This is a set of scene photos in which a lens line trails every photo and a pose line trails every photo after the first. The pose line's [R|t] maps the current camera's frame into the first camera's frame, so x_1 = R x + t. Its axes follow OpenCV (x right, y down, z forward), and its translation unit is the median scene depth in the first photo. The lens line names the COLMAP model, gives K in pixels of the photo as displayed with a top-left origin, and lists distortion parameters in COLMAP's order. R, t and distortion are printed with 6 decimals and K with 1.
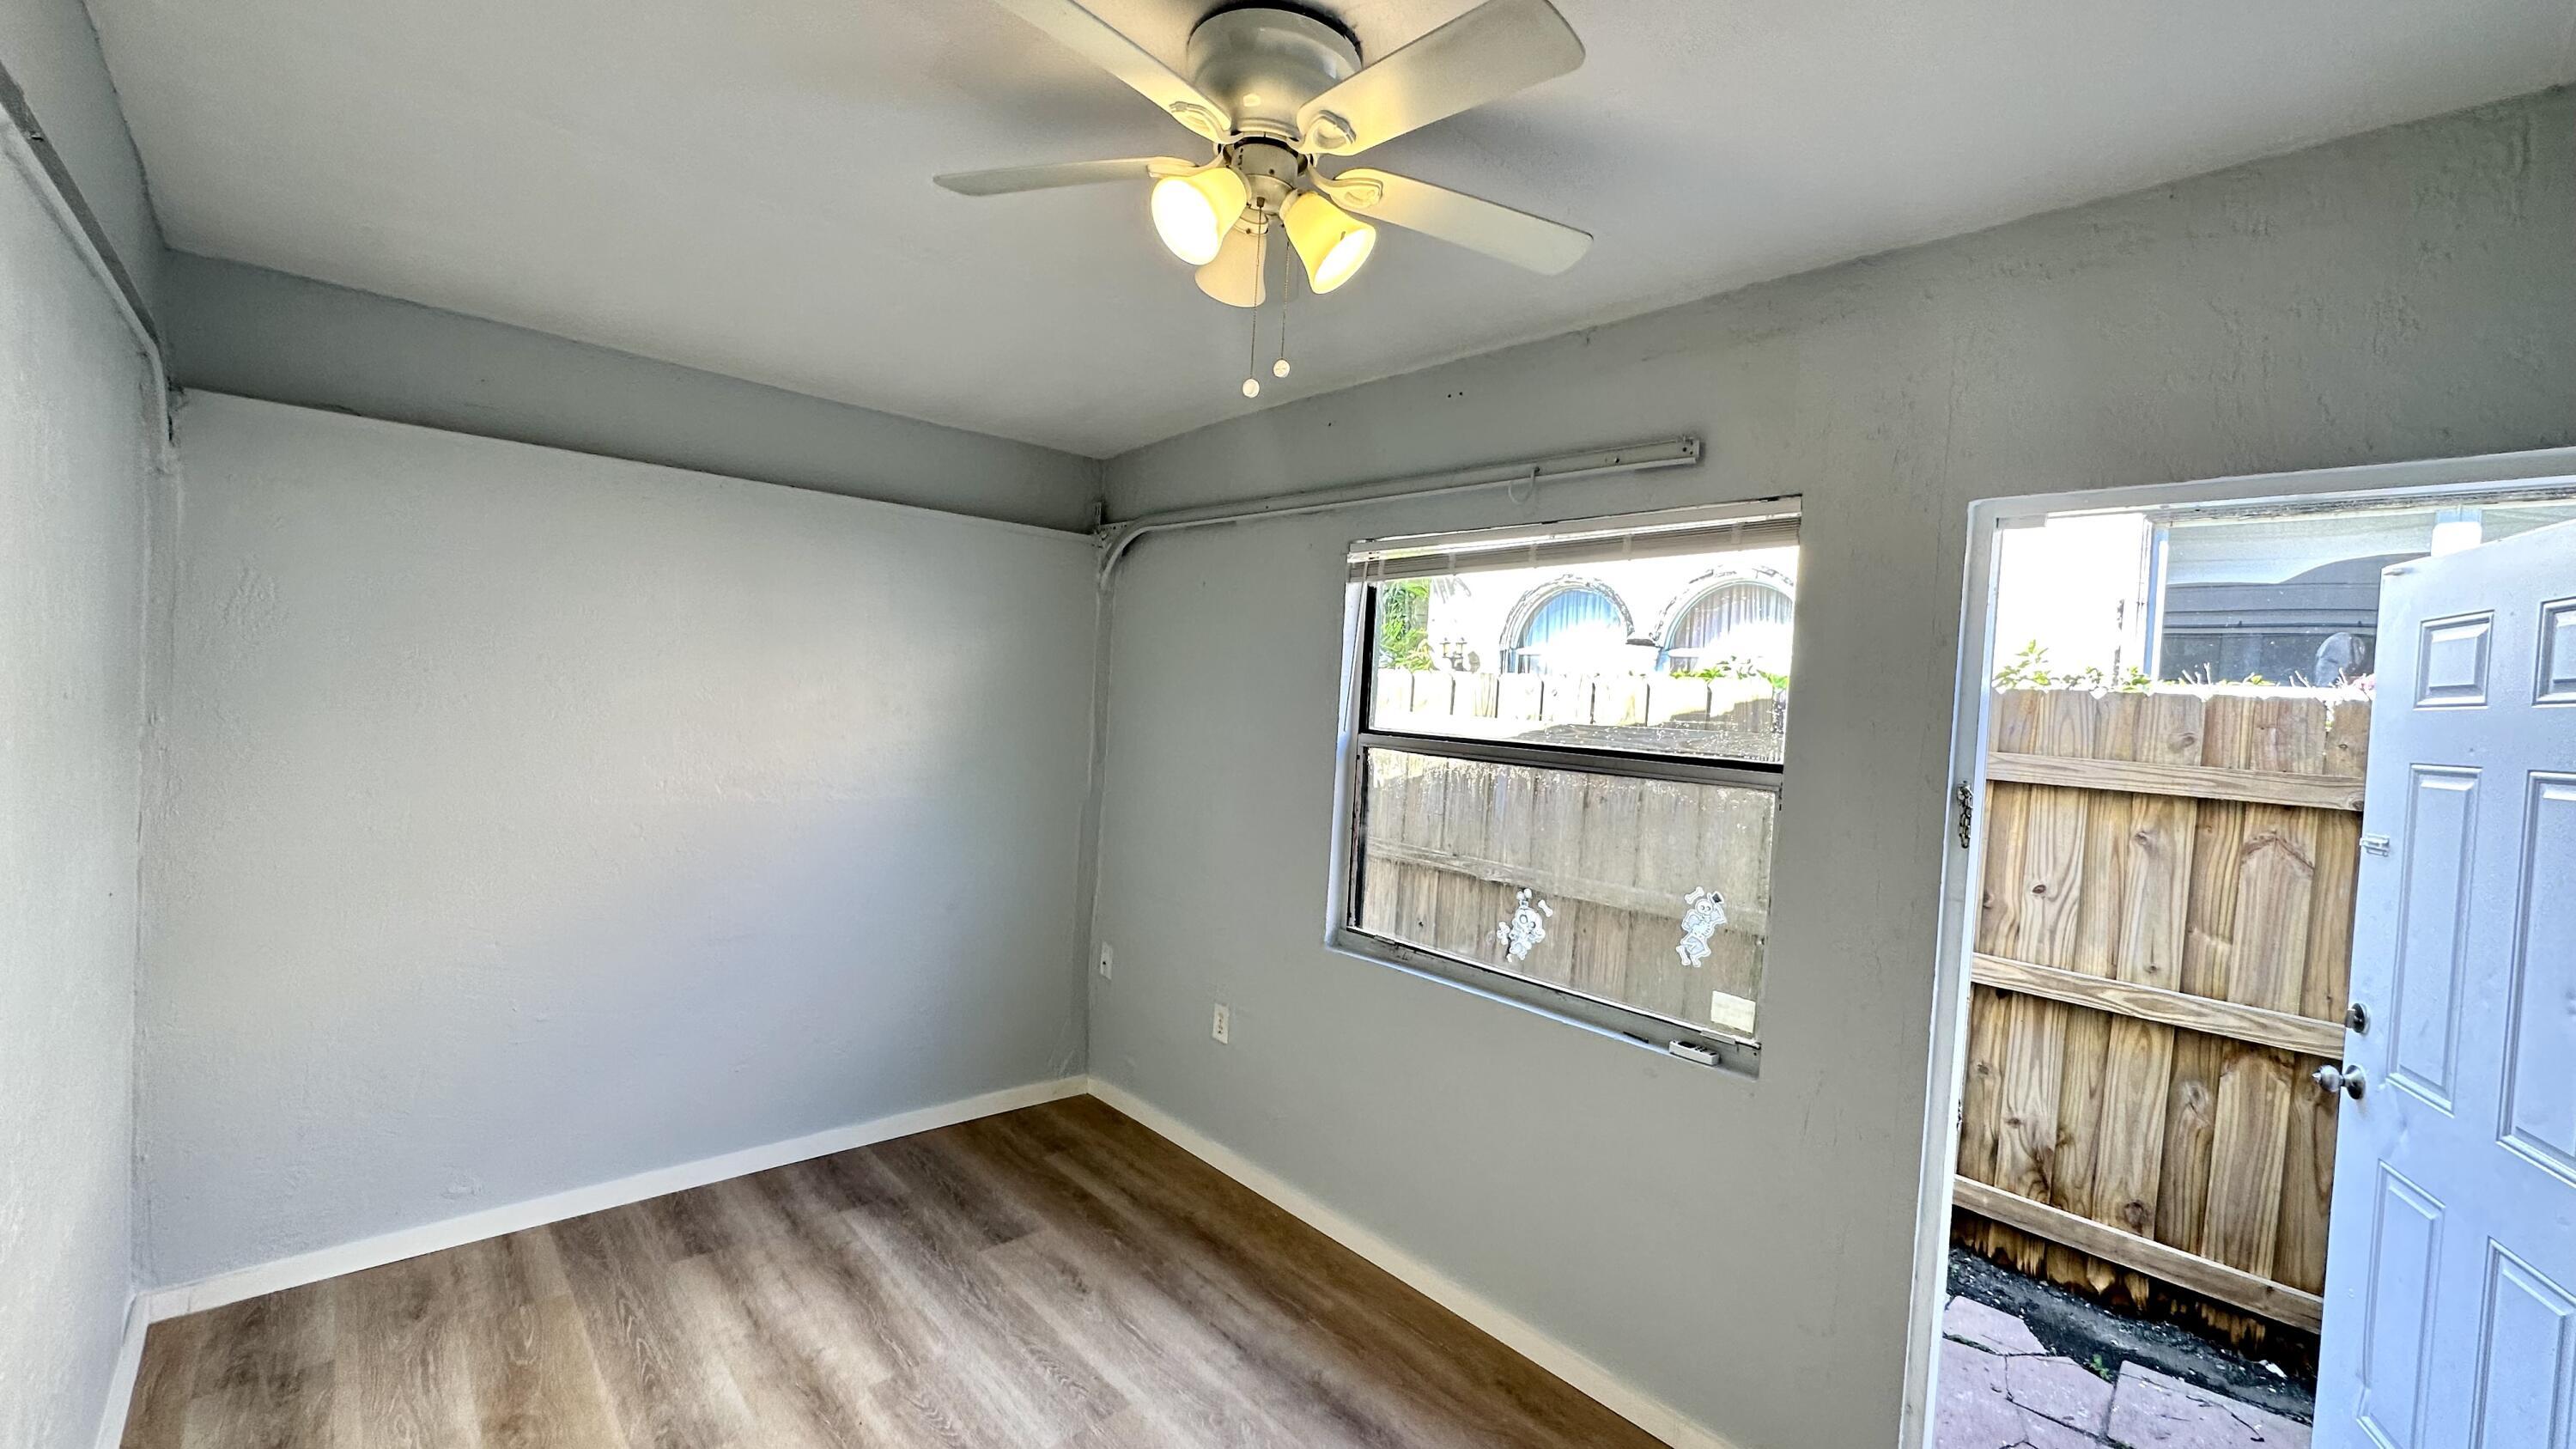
lens RADIAL K [[1029.8, 0, 1287.6], [0, 1029.8, 718.4], [0, 0, 1]] dist [-0.000096, 0.000179]
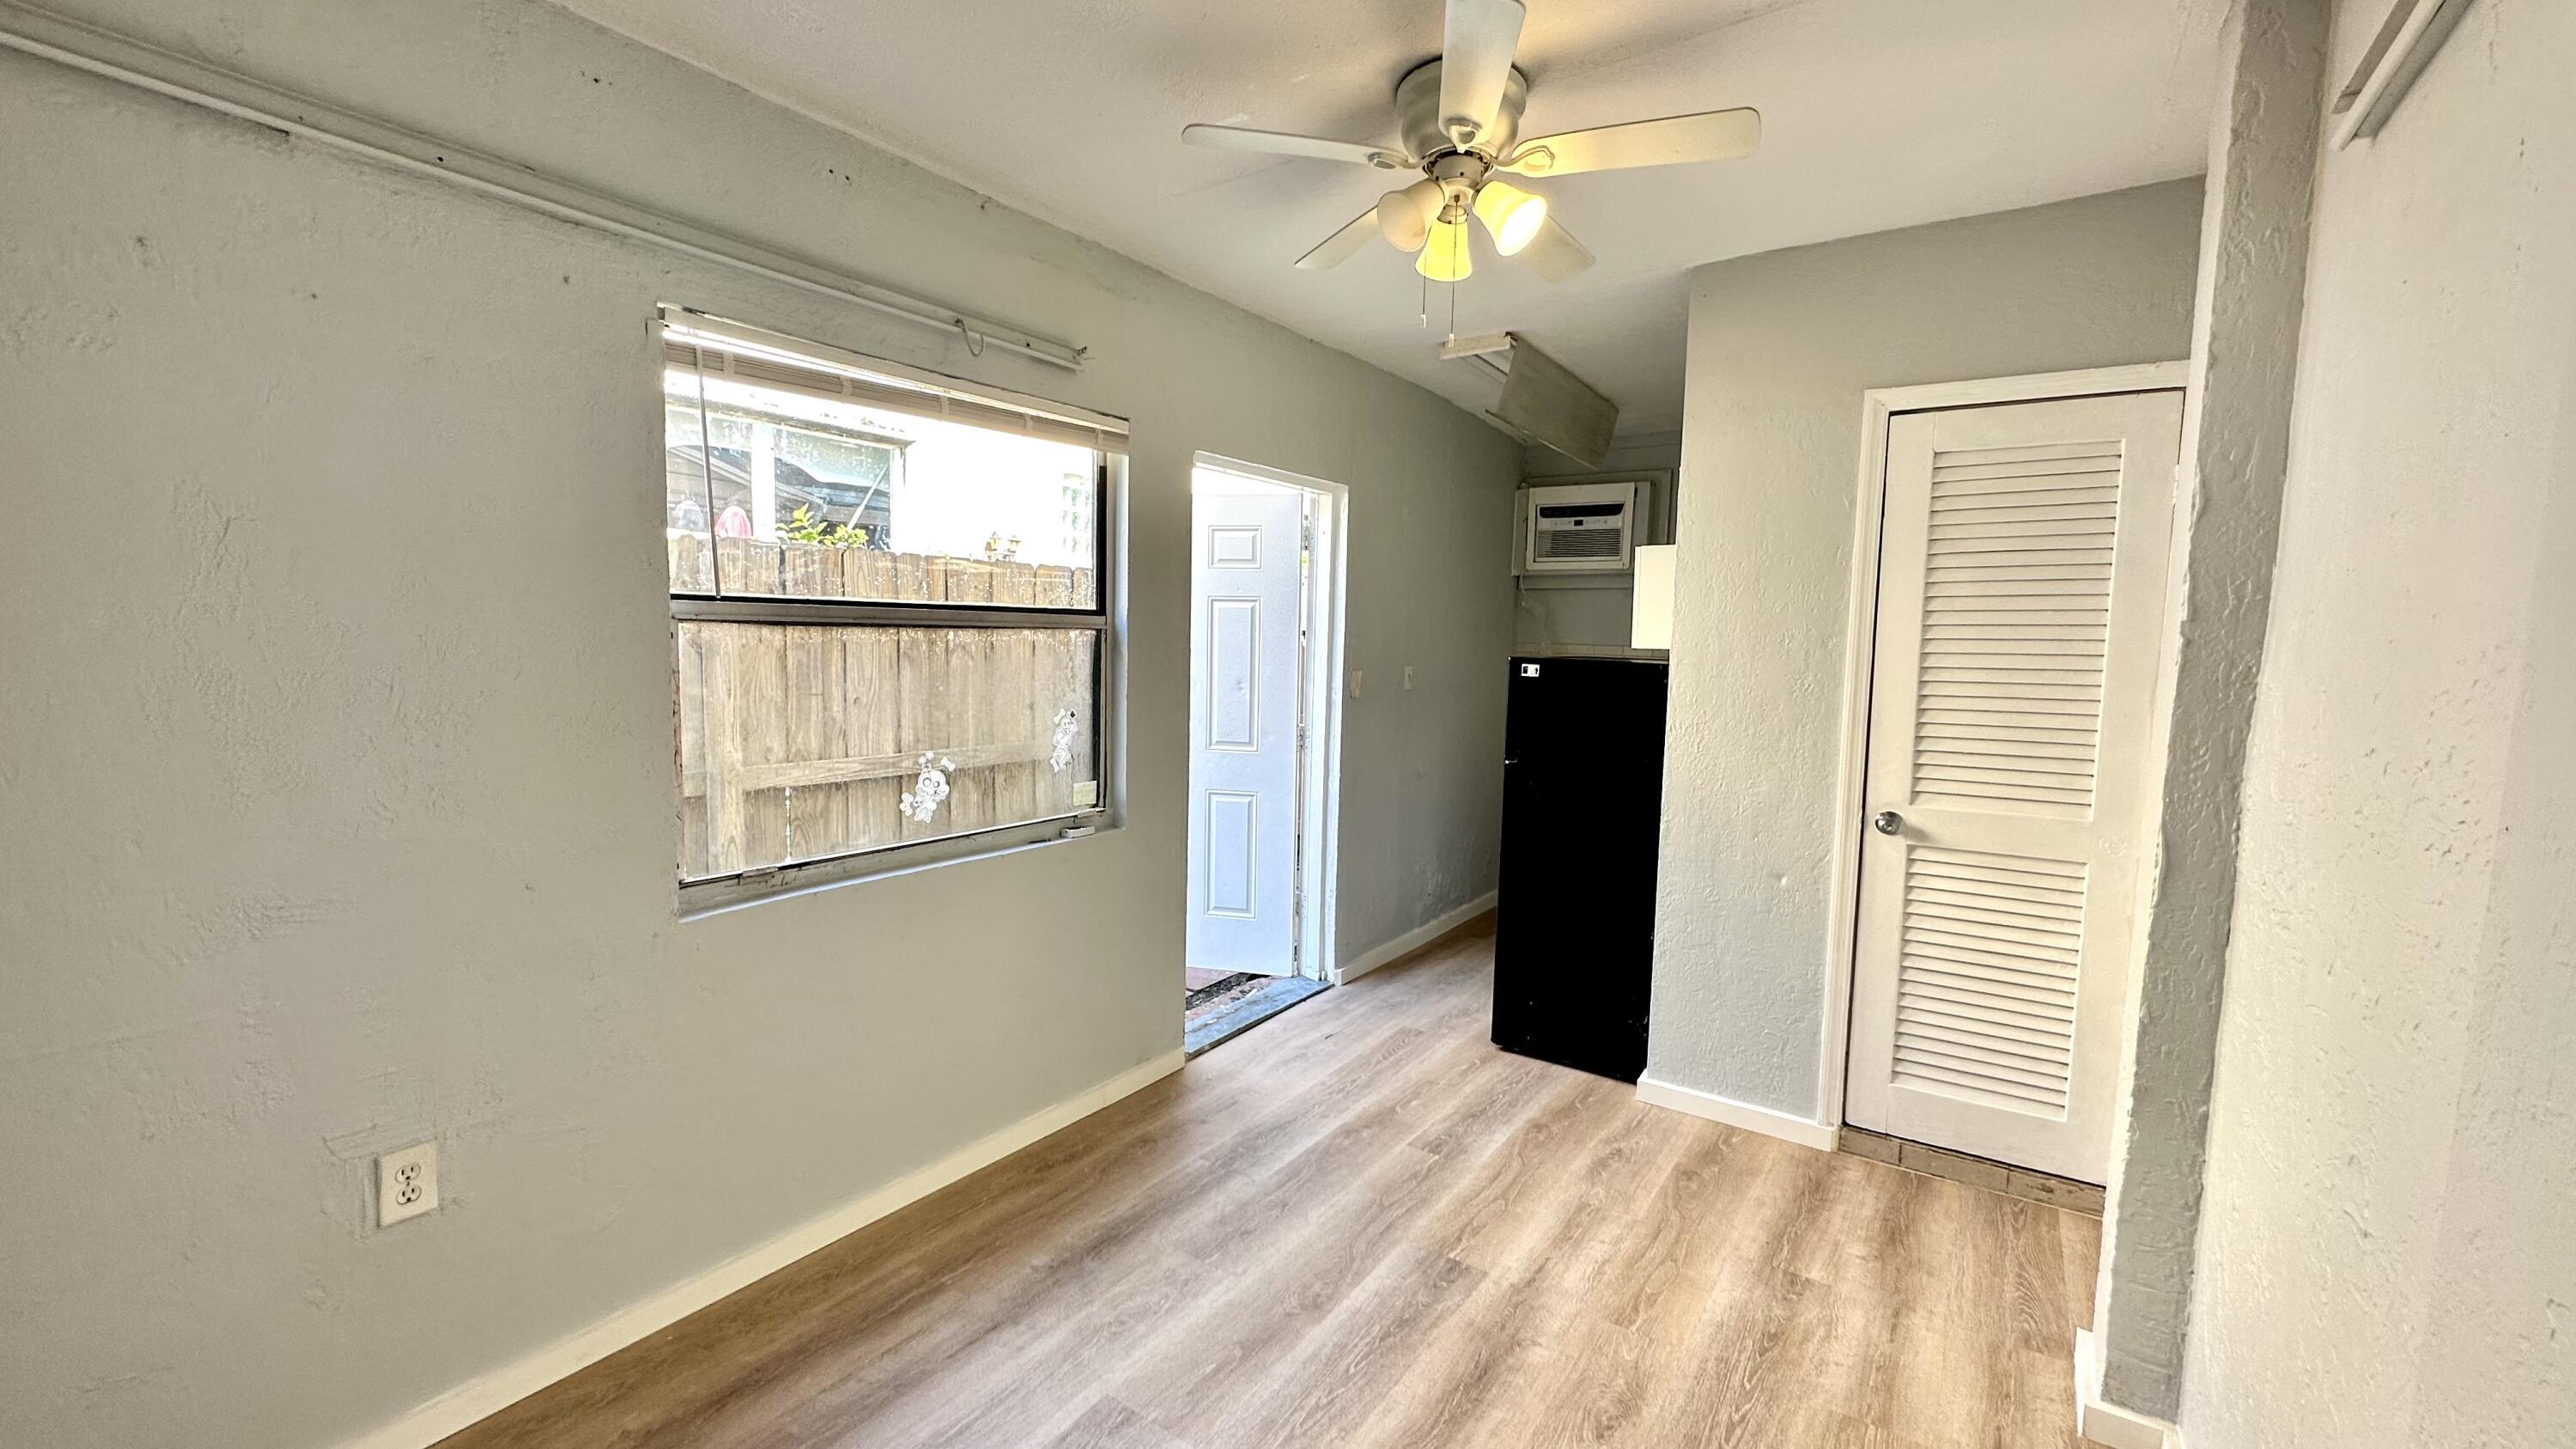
lens RADIAL K [[1029.8, 0, 1287.6], [0, 1029.8, 718.4], [0, 0, 1]] dist [-0.000096, 0.000179]
pose [[-0.211622, -0.145351, 0.966483, -0.787279], [-0.010179, 0.989154, 0.146532, -0.013673], [-0.977299, 0.021172, -0.210806, 0.866931]]
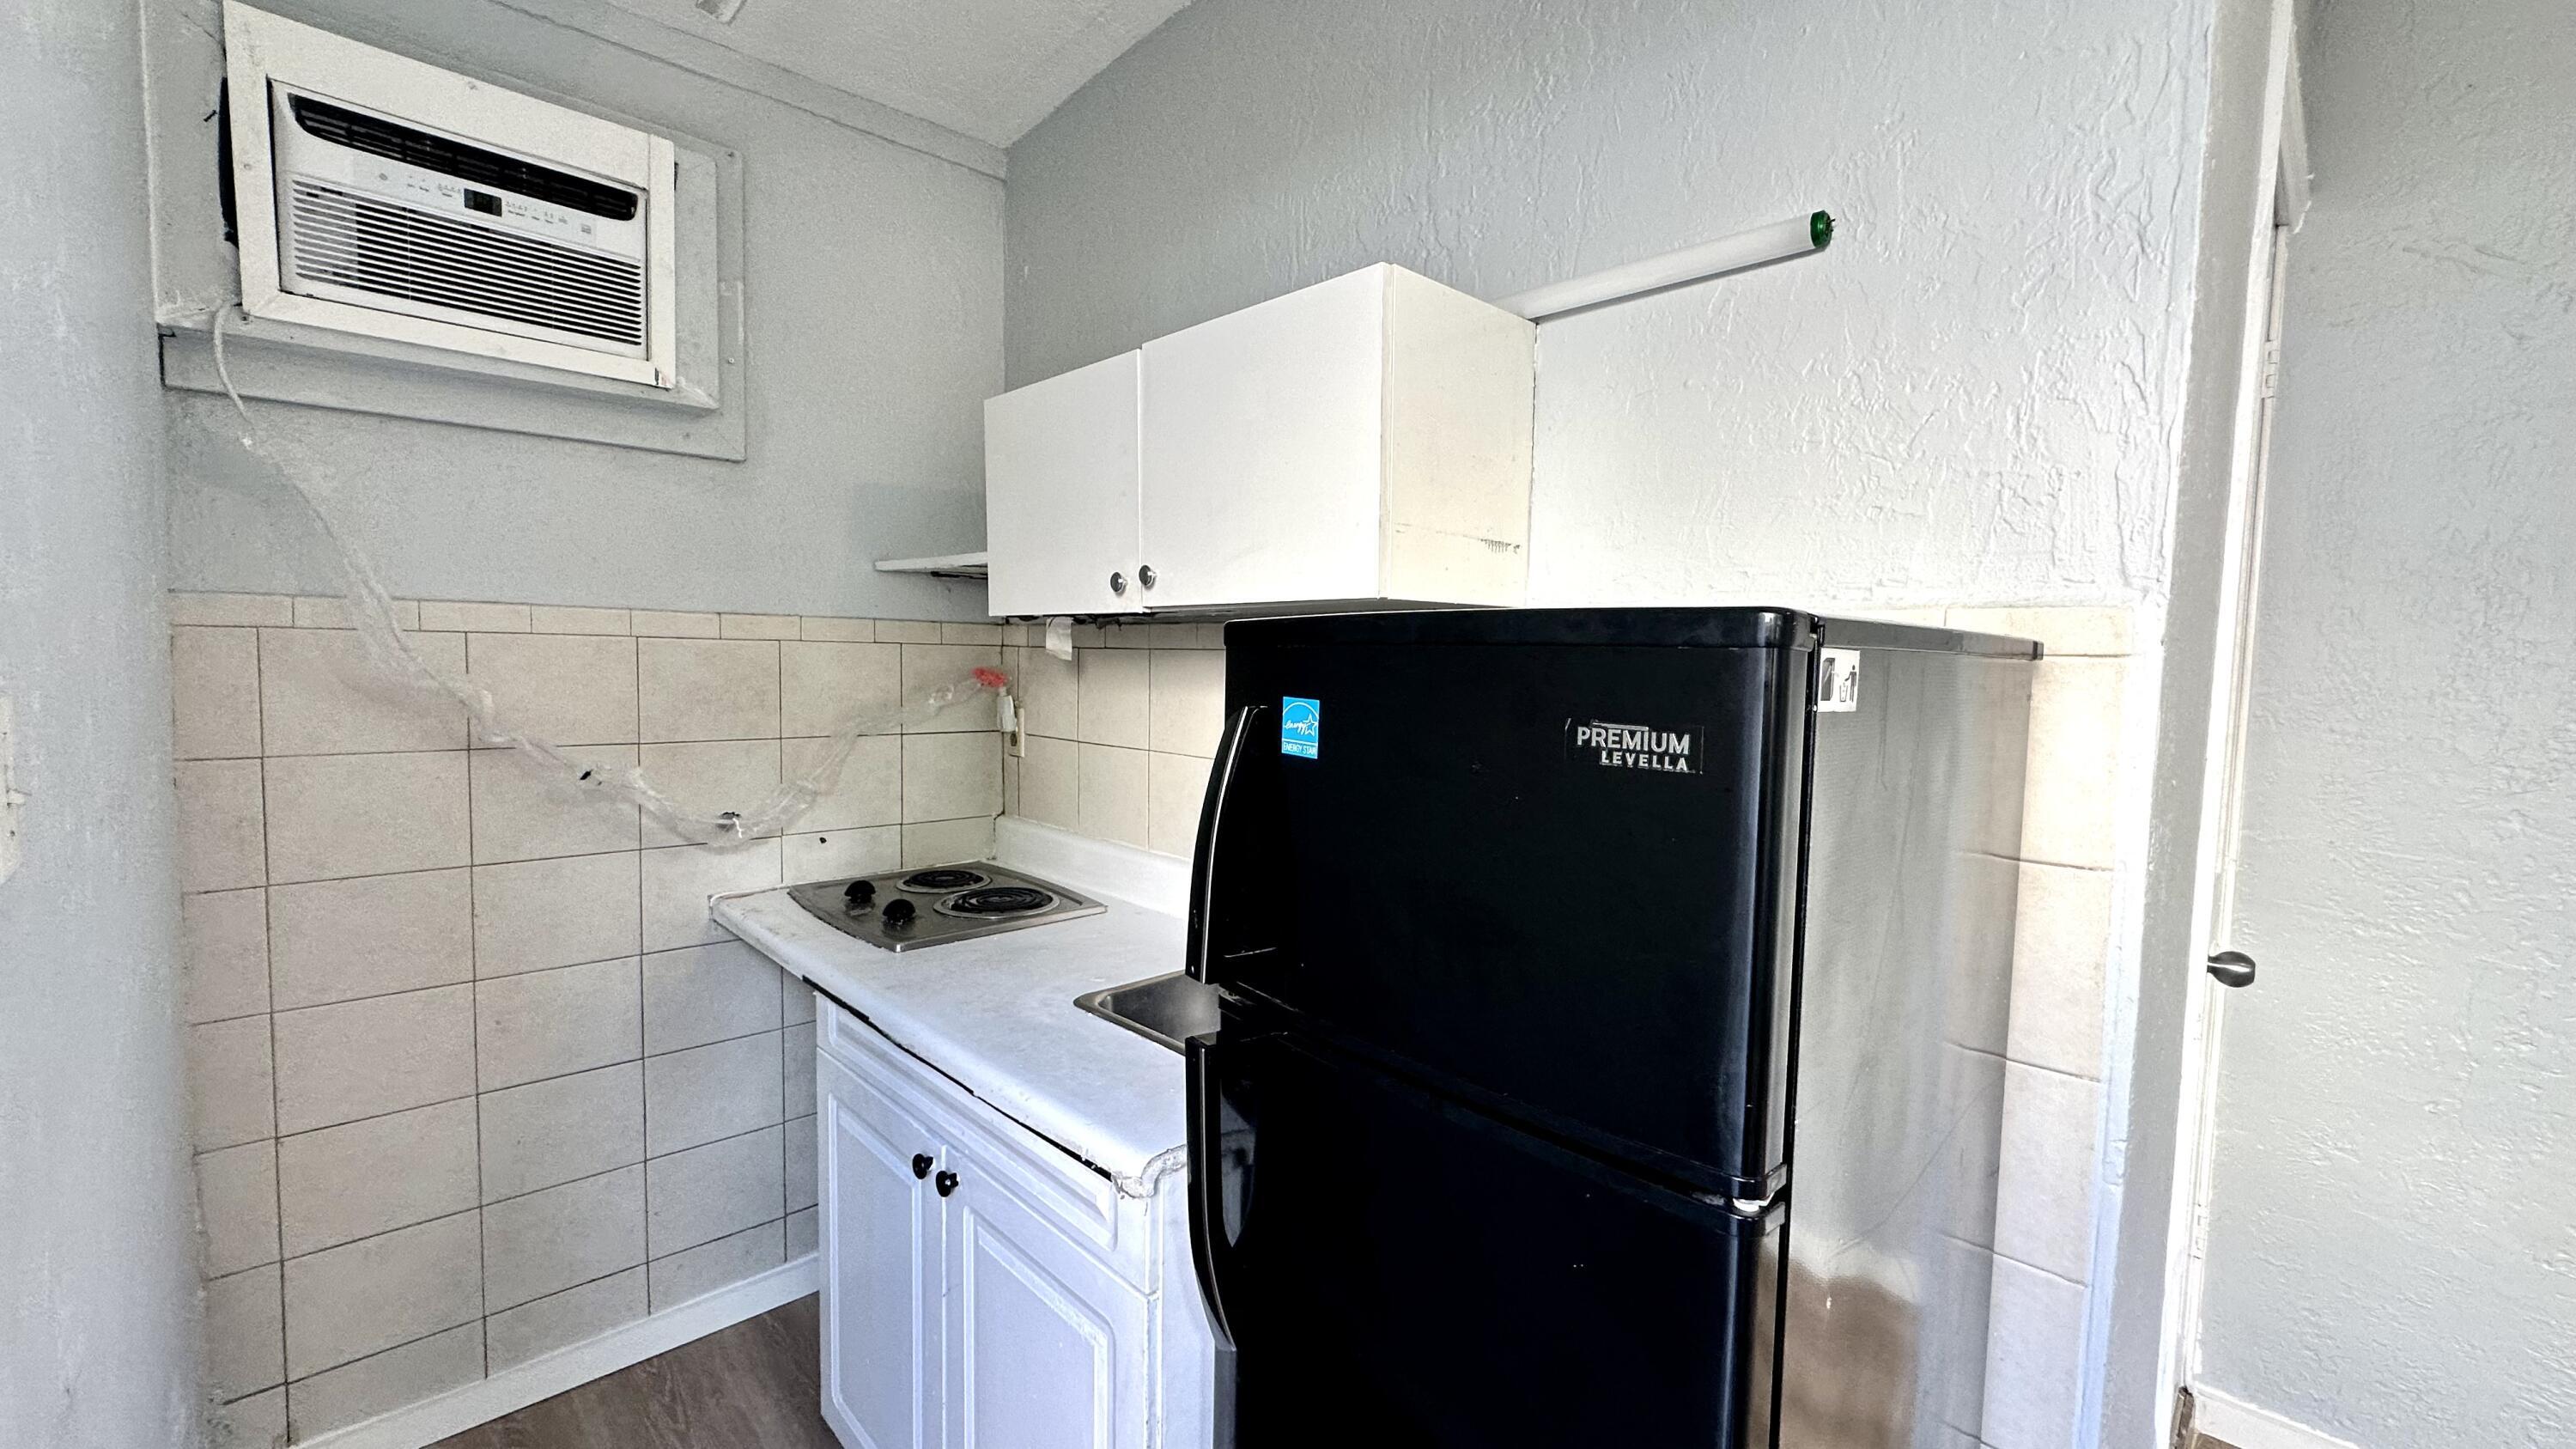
lens RADIAL K [[1029.8, 0, 1287.6], [0, 1029.8, 718.4], [0, 0, 1]] dist [-0.000096, 0.000179]
pose [[-0.997060, -0.074419, -0.018267, 0.552201], [-0.075679, 0.993724, 0.082372, 0.112655], [0.012022, 0.083512, -0.996434, 0.538087]]
